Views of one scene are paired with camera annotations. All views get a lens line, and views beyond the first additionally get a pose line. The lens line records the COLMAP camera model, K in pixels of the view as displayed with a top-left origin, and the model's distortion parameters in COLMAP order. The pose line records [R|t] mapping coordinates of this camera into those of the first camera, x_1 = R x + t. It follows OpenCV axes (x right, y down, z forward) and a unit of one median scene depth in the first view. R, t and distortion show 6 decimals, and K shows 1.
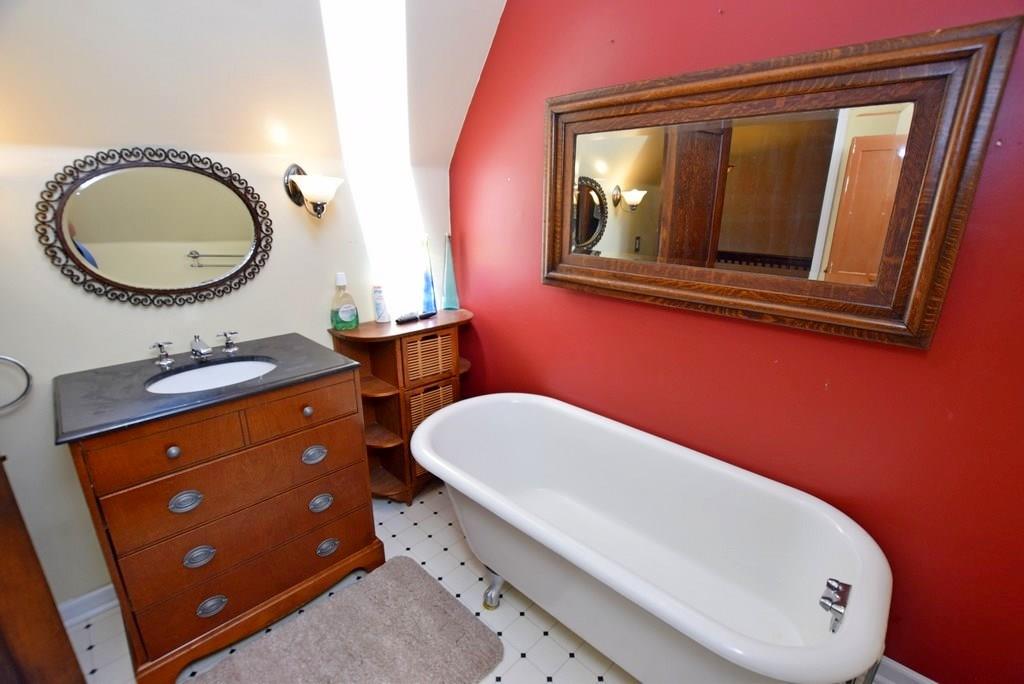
lens RADIAL K [[452.2, 0, 512.0], [0, 452.2, 341.8], [0, 0, 1]] dist [-0.016022, -0.000677]
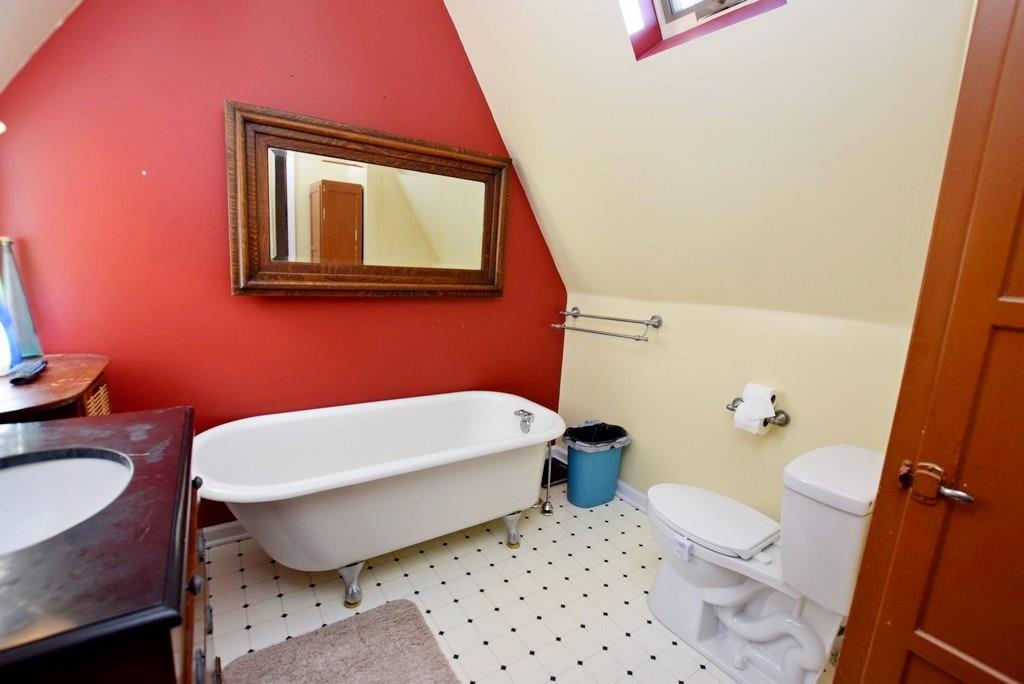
lens RADIAL K [[452.2, 0, 507.6], [0, 452.2, 343.2], [0, 0, 1]] dist [-0.016022, -0.000677]
pose [[0.226743, -0.174470, 0.958200, -0.853750], [0.232150, 0.965149, 0.120800, -0.017571], [-0.945883, 0.195056, 0.259344, 0.309373]]
